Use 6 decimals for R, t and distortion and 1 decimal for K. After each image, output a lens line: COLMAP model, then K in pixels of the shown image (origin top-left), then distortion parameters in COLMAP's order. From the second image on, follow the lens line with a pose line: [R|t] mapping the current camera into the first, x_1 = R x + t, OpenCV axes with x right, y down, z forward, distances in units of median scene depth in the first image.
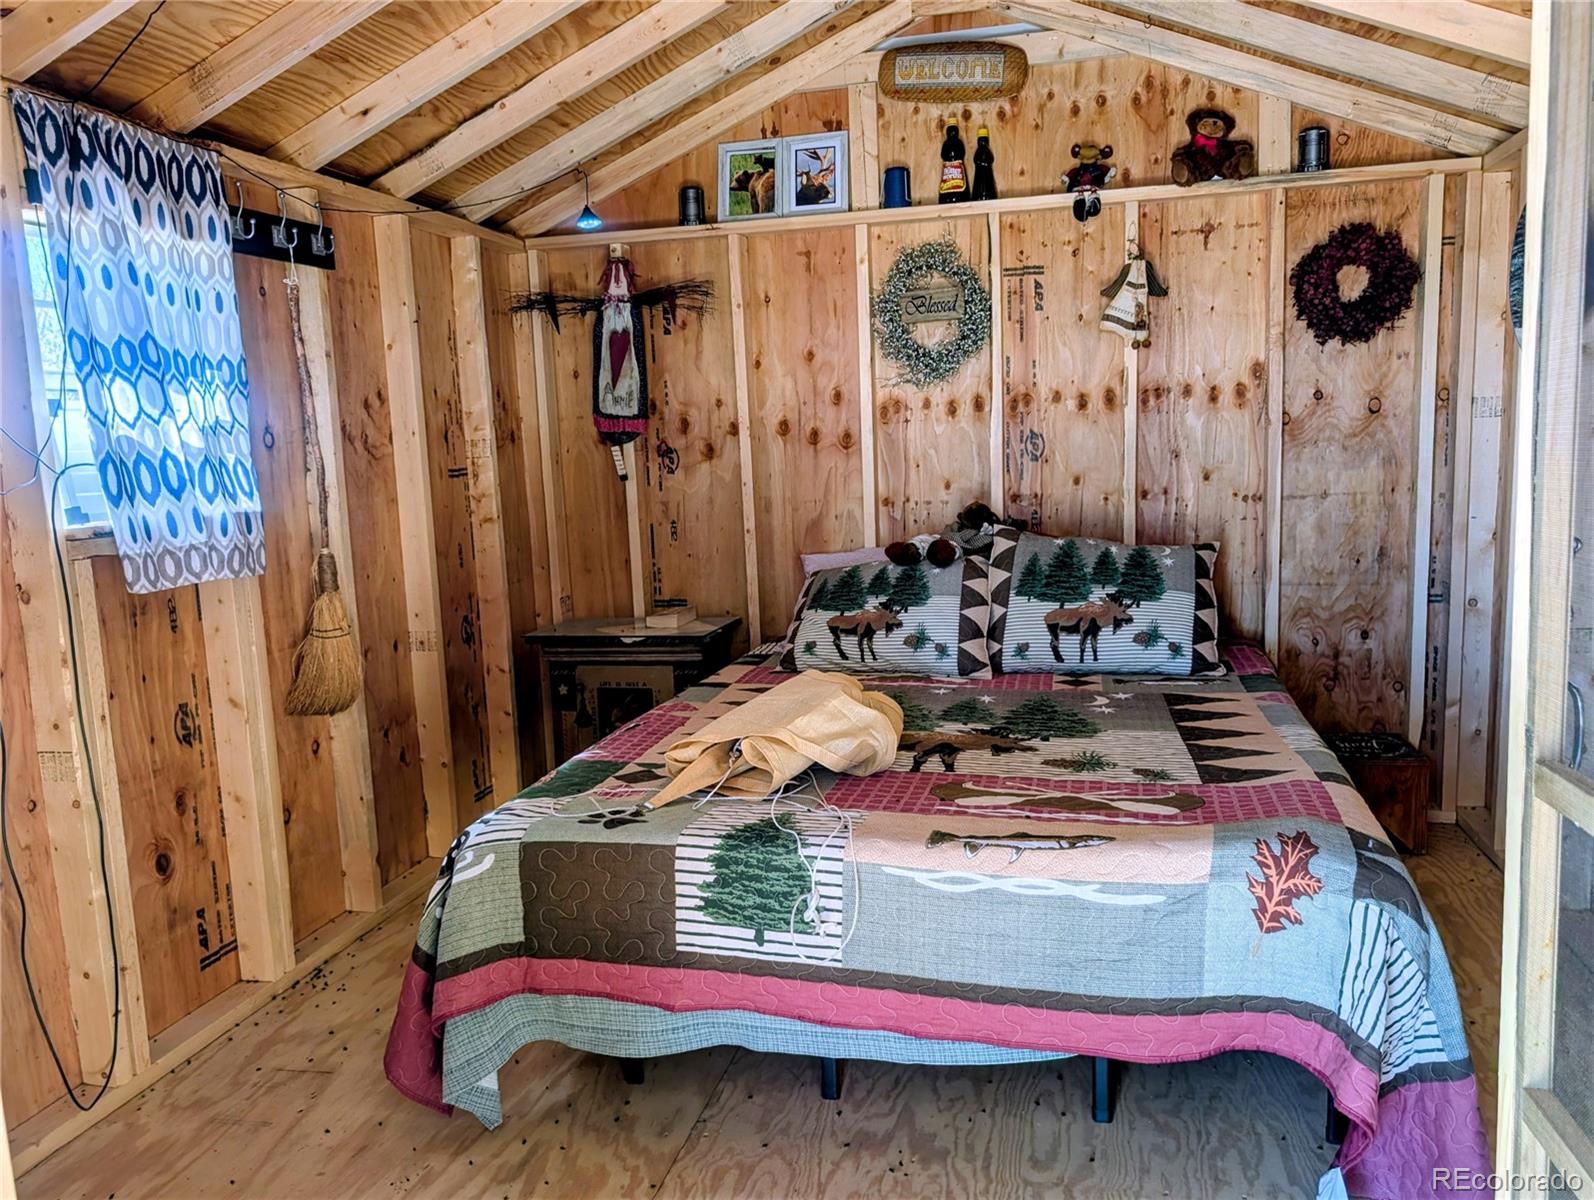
lens RADIAL K [[1244.0, 0, 797.0], [0, 1244.0, 600.0], [0, 0, 1]] dist [0.141128, -0.291624]
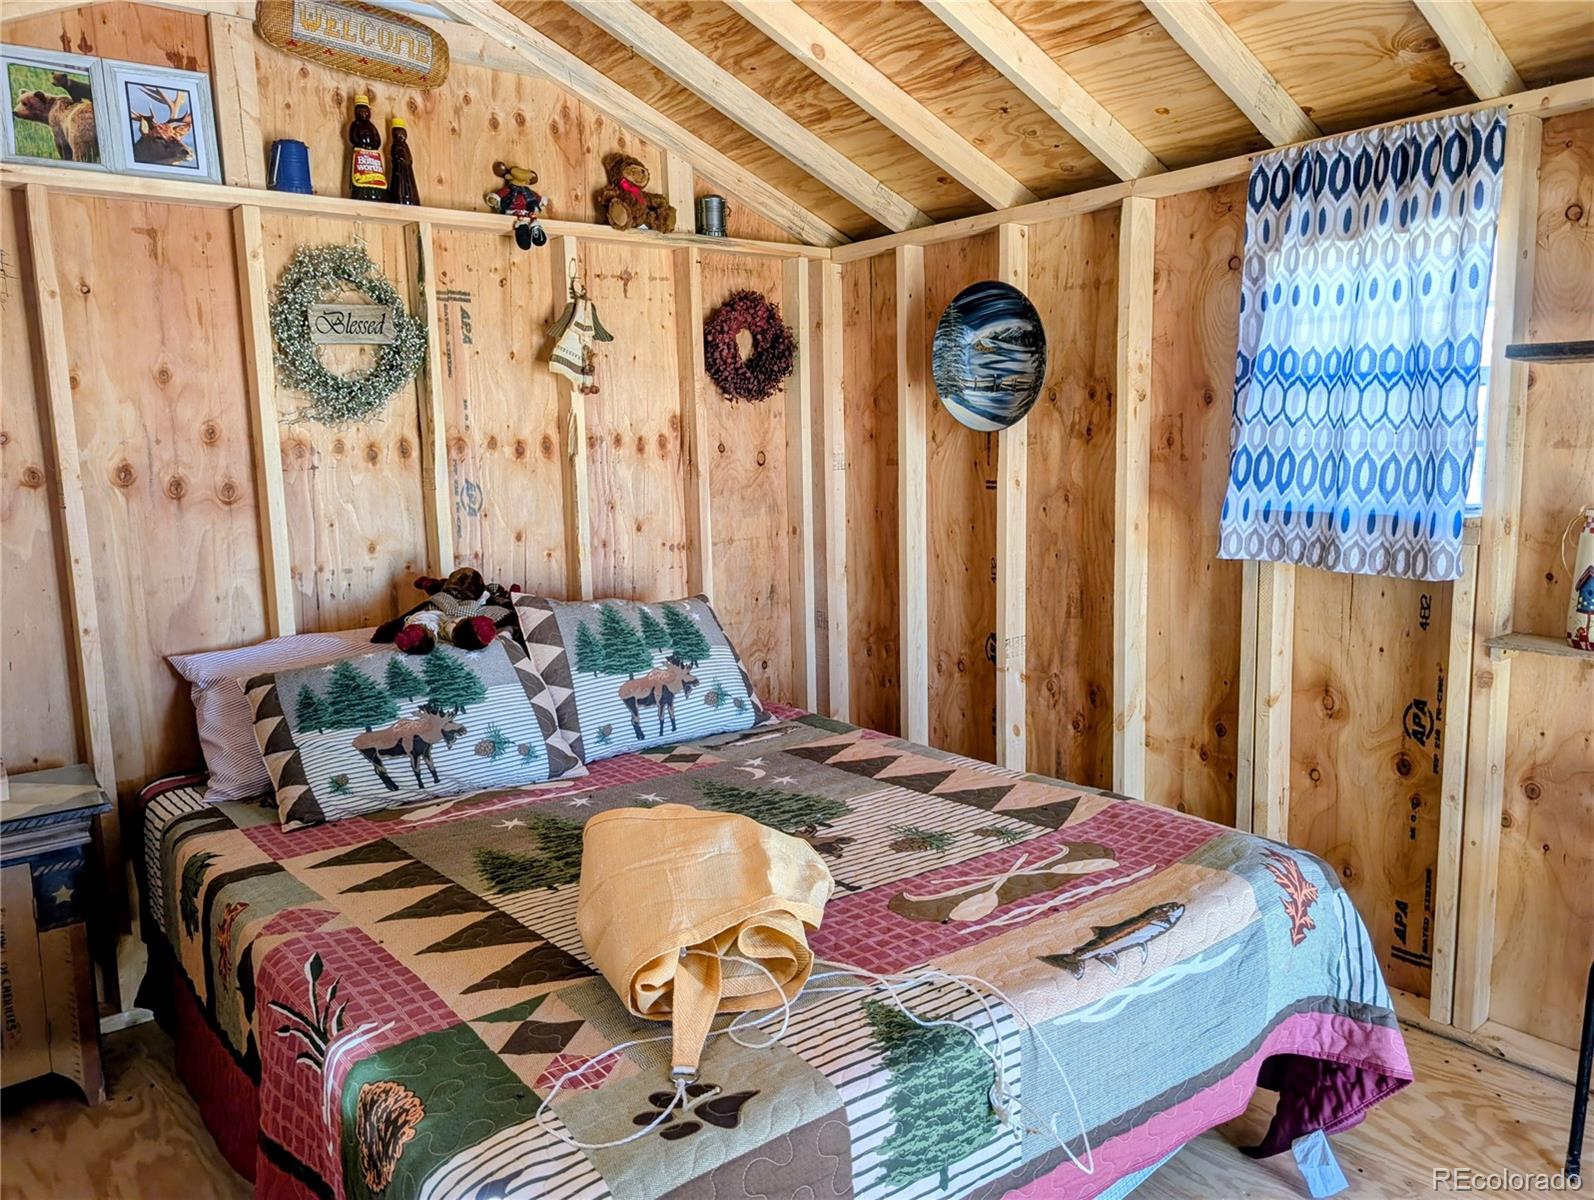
lens RADIAL K [[1172.1, 0, 797.0], [0, 1172.1, 600.0], [0, 0, 1]] dist [0.032434, -0.027700]
pose [[0.604671, -0.088051, 0.791593, -0.342527], [0.106346, 0.993897, 0.029319, -0.056537], [-0.789343, 0.066454, 0.610345, 0.353527]]
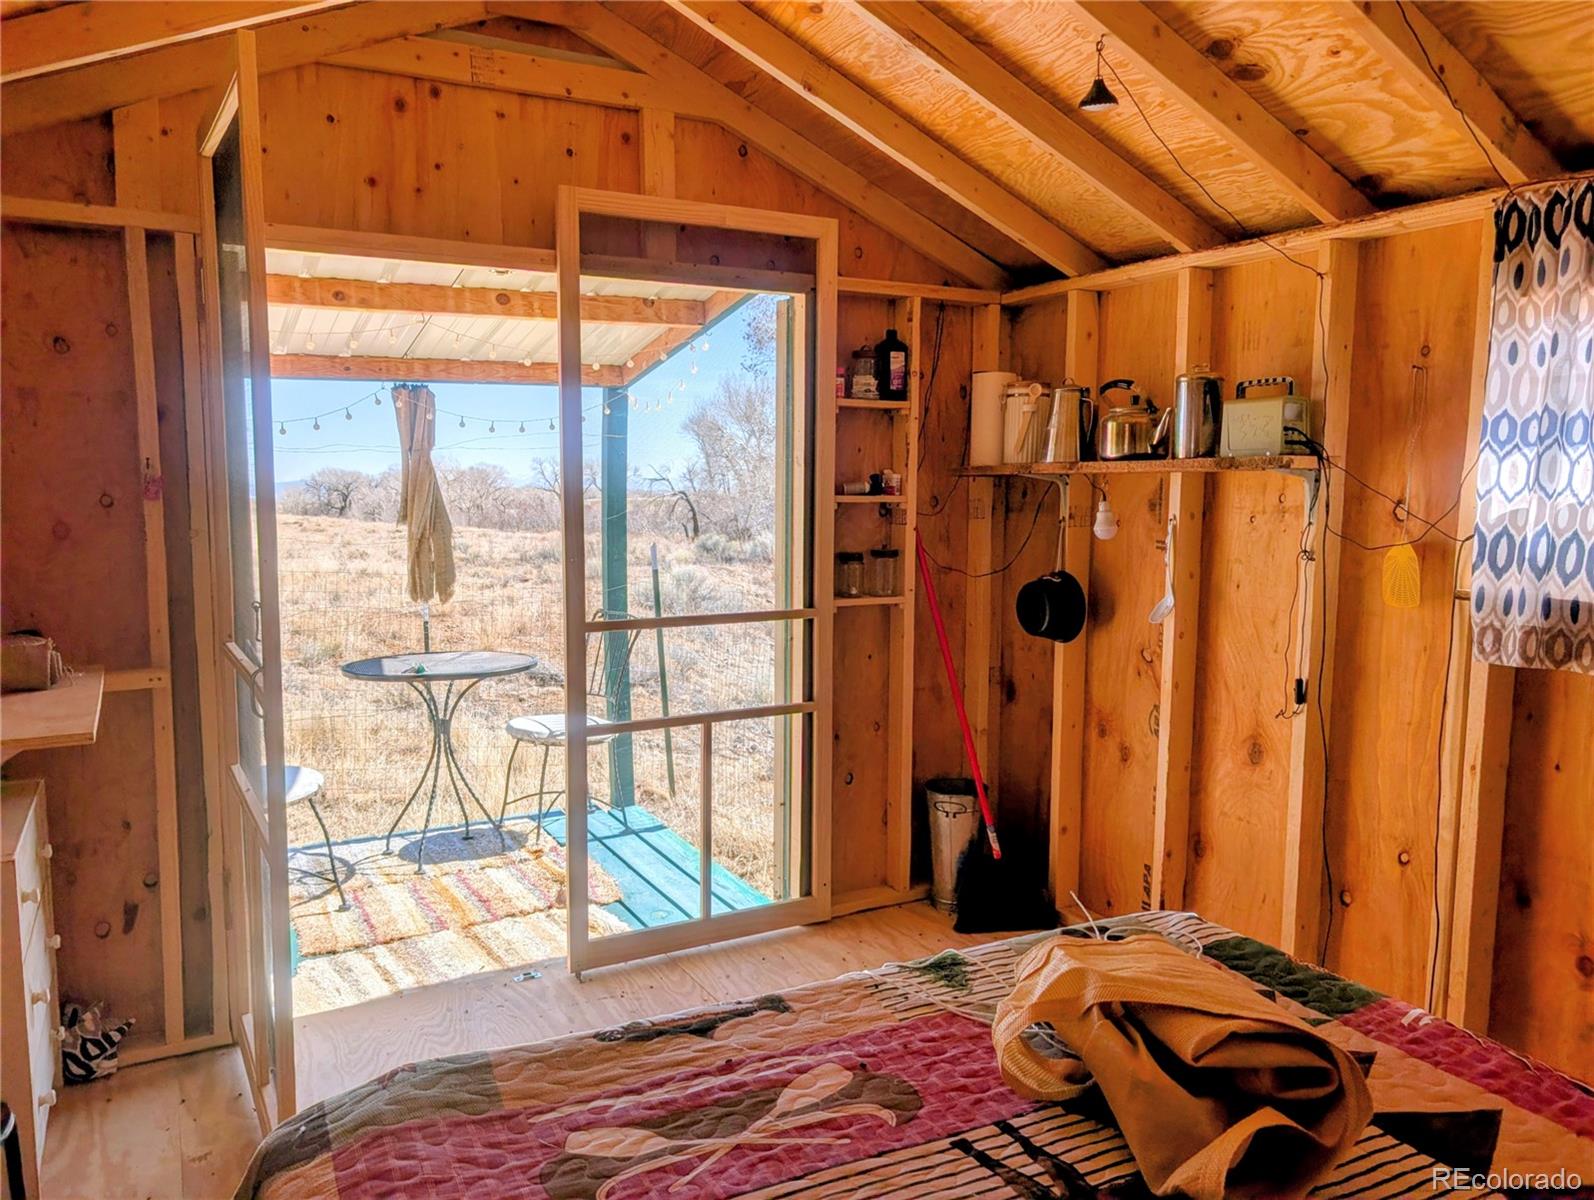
lens RADIAL K [[1172.1, 0, 797.0], [0, 1172.1, 600.0], [0, 0, 1]] dist [0.032434, -0.027700]
pose [[-0.748493, 0.109008, -0.654122, 0.344332], [-0.066365, 0.969132, 0.237443, -0.160046], [0.659813, 0.221136, -0.718154, 0.860555]]
